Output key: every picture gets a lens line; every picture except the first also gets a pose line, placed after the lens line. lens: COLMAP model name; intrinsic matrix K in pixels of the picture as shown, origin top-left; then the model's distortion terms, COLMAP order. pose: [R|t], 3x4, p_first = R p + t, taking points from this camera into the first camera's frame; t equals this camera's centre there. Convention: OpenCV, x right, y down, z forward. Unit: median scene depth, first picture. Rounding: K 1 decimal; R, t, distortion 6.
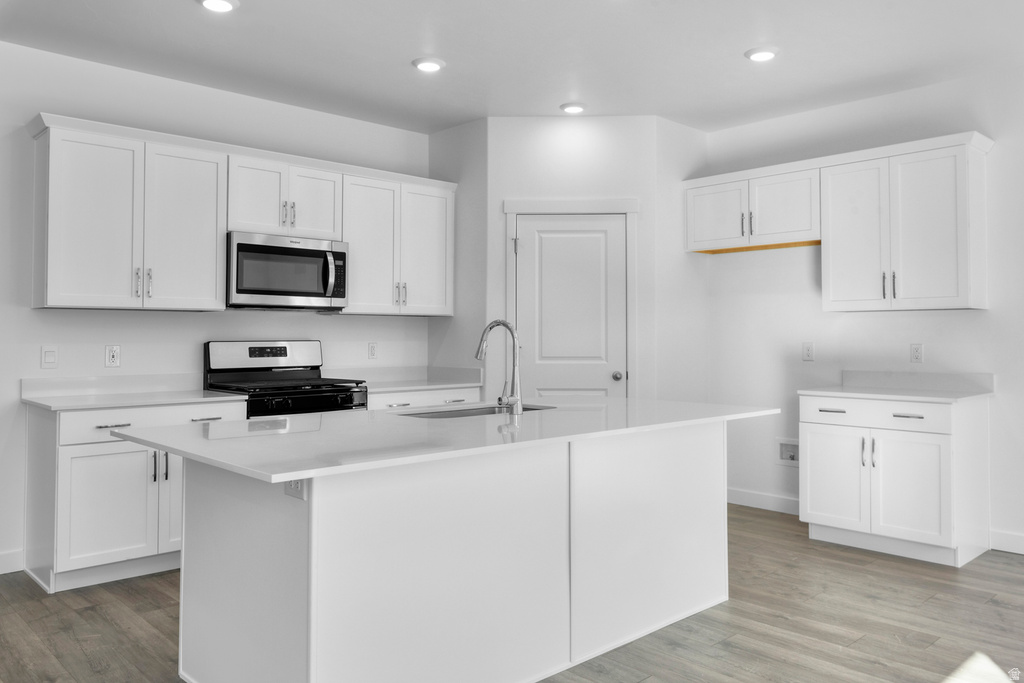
lens RADIAL K [[773.1, 0, 511.6], [0, 773.1, 338.8], [0, 0, 1]] dist [-0.001689, 0.000097]
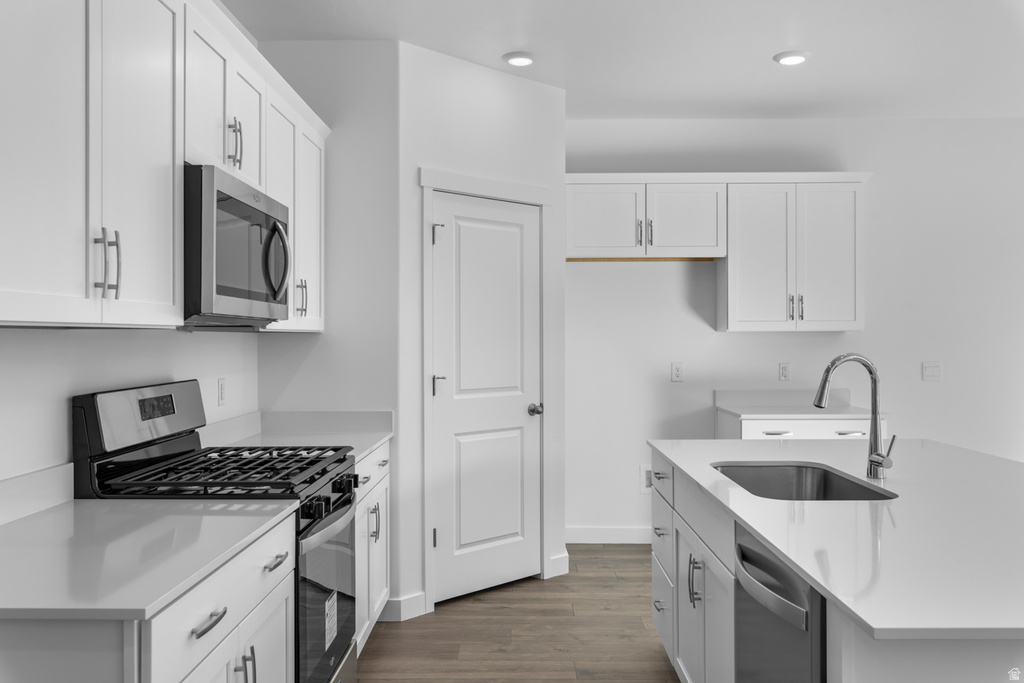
lens RADIAL K [[858.5, 0, 512.0], [0, 858.5, 340.6], [0, 0, 1]] dist [-0.010201, 0.000262]
pose [[0.694573, -0.004184, 0.719410, -0.523008], [0.002784, 0.999991, 0.003128, -0.026000], [-0.719417, -0.000170, 0.694578, 0.413343]]
